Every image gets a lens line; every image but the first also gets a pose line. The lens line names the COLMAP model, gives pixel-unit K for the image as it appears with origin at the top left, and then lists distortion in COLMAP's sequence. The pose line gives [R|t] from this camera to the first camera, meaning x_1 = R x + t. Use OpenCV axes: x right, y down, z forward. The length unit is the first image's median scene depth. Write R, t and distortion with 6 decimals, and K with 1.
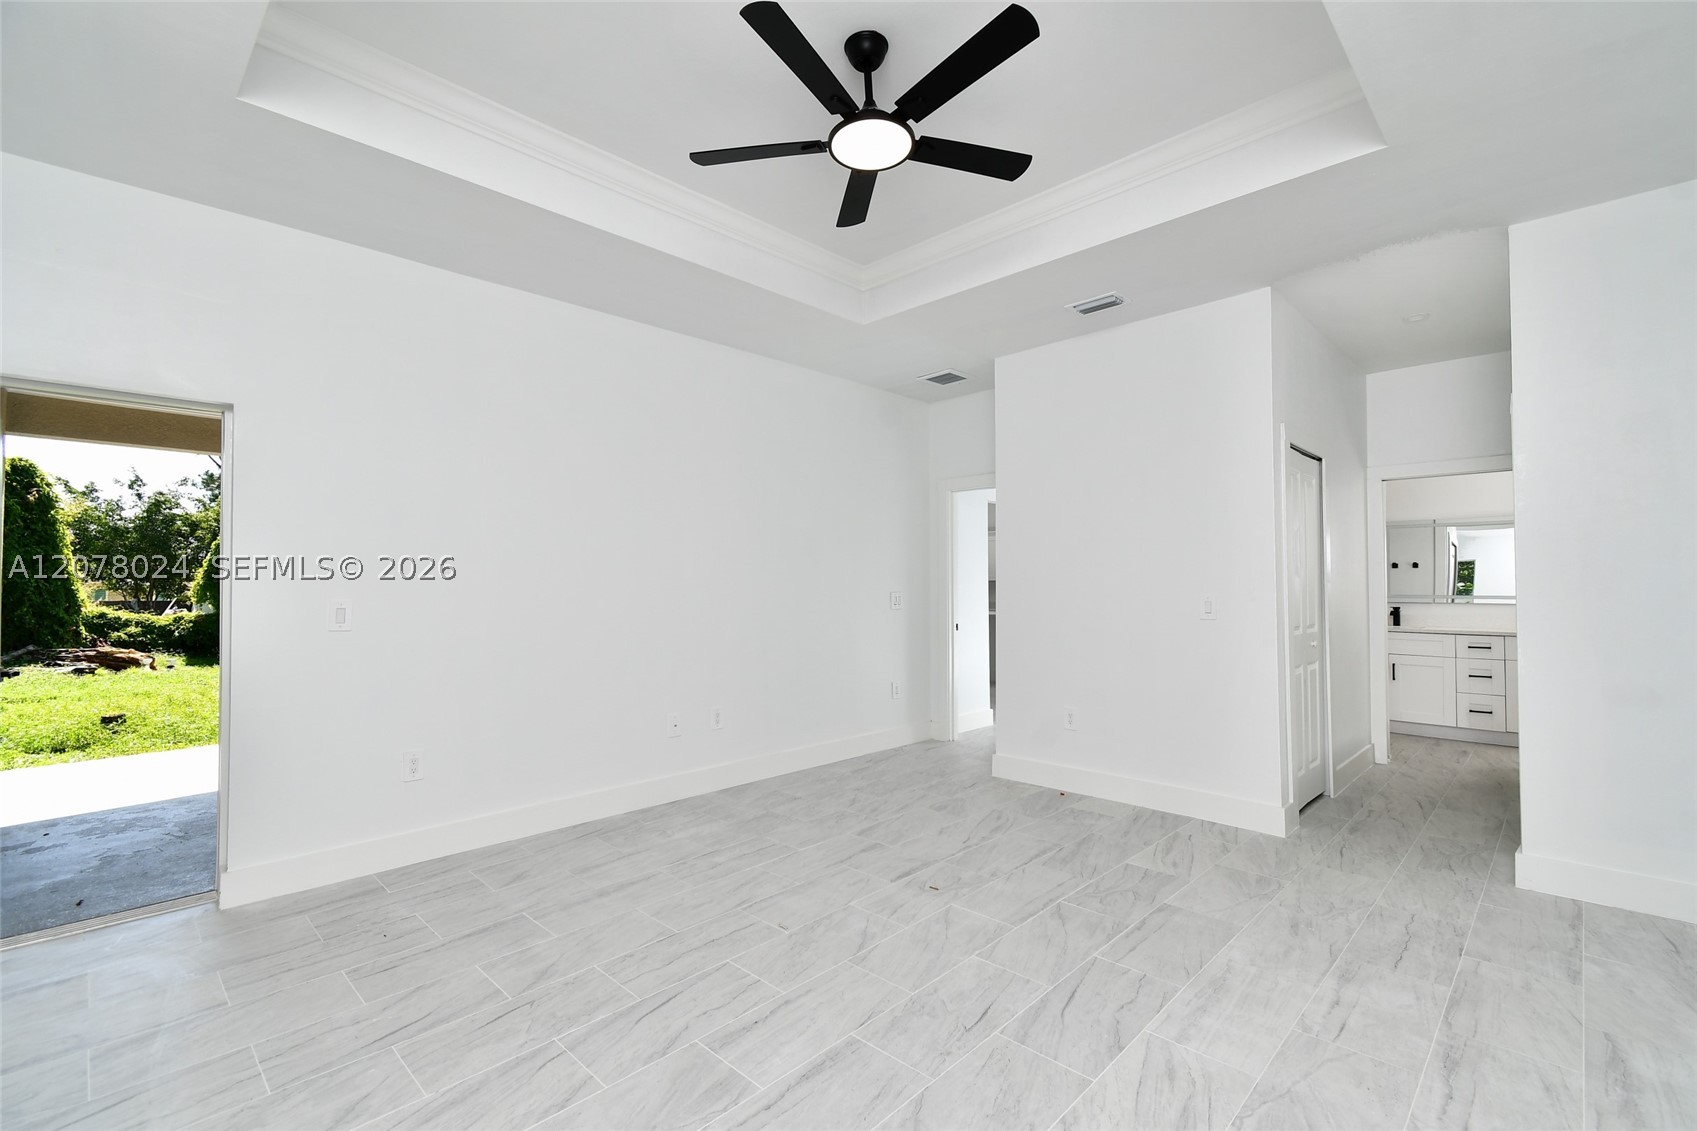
lens RADIAL K [[746.8, 0, 859.1], [0, 746.8, 569.9], [0, 0, 1]] dist [0.005180, -0.000704]
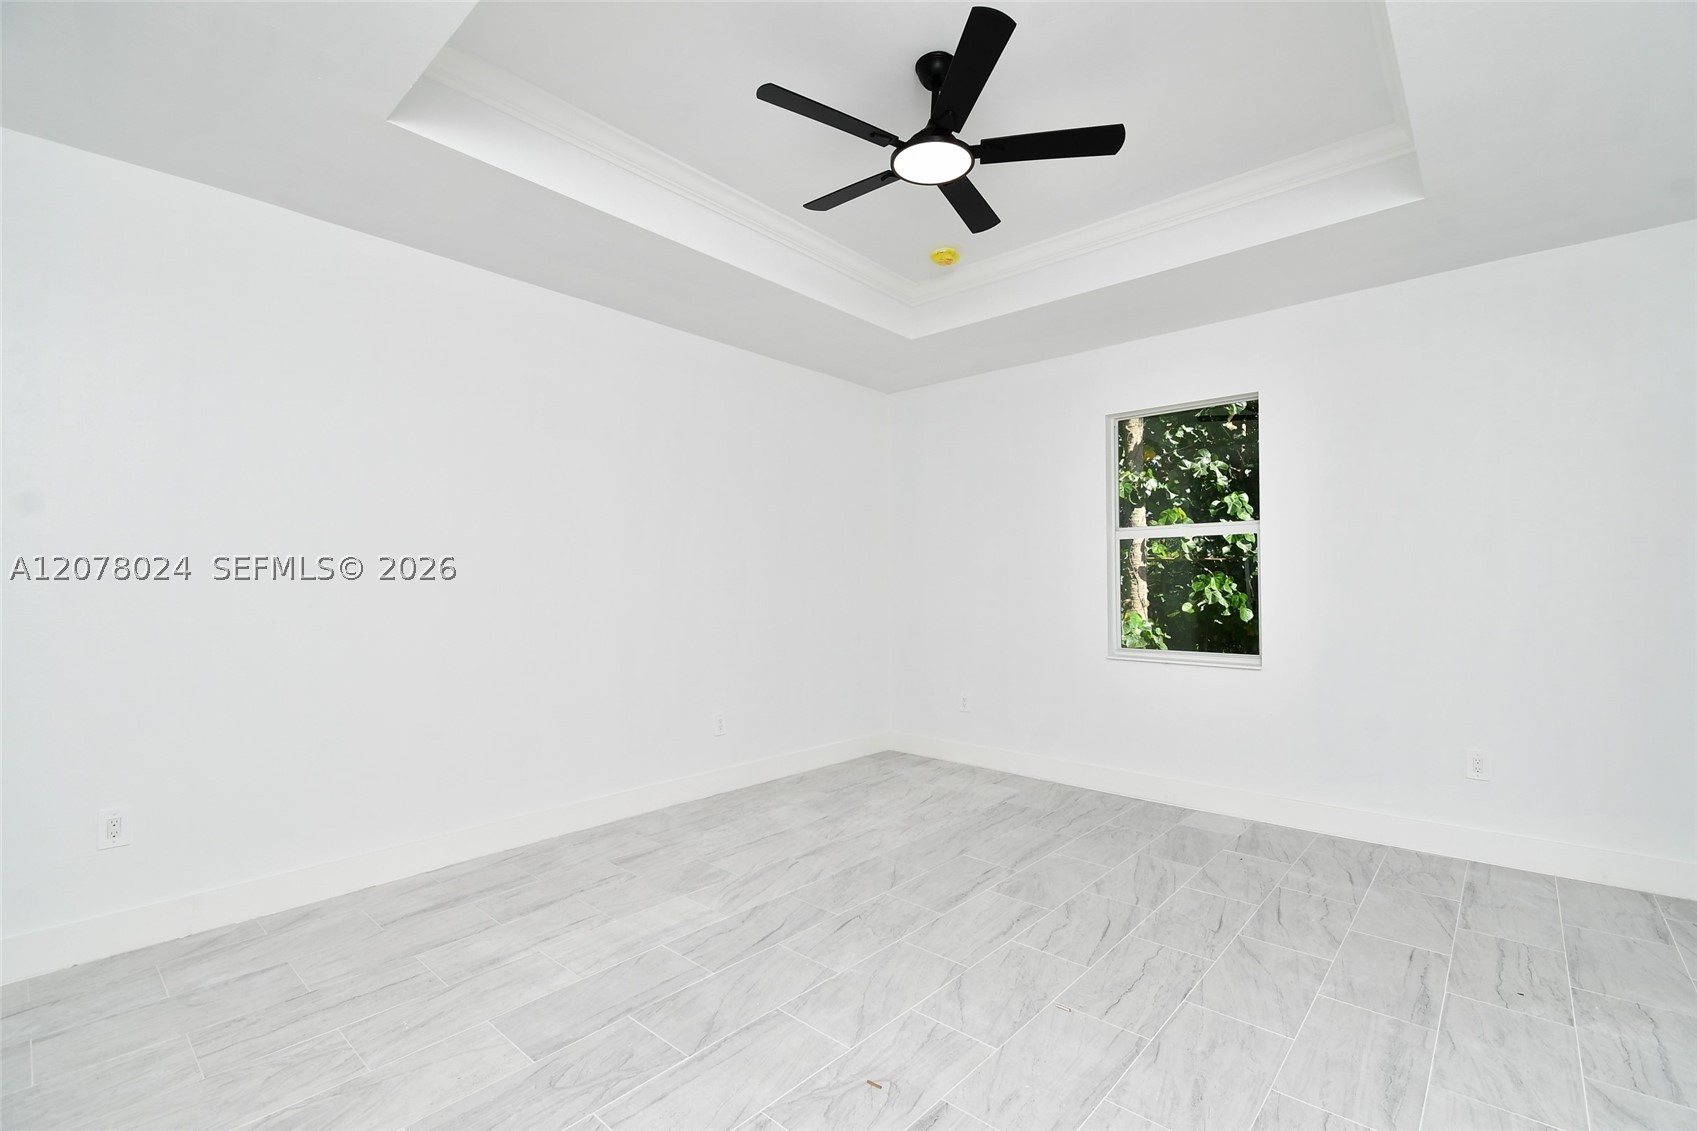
lens RADIAL K [[746.8, 0, 859.1], [0, 746.8, 569.9], [0, 0, 1]] dist [0.005180, -0.000704]
pose [[-0.998996, 0.005767, -0.044434, 0.168996], [0.007757, 0.998969, -0.044726, 0.041555], [0.044130, -0.045026, -0.998011, 2.006448]]
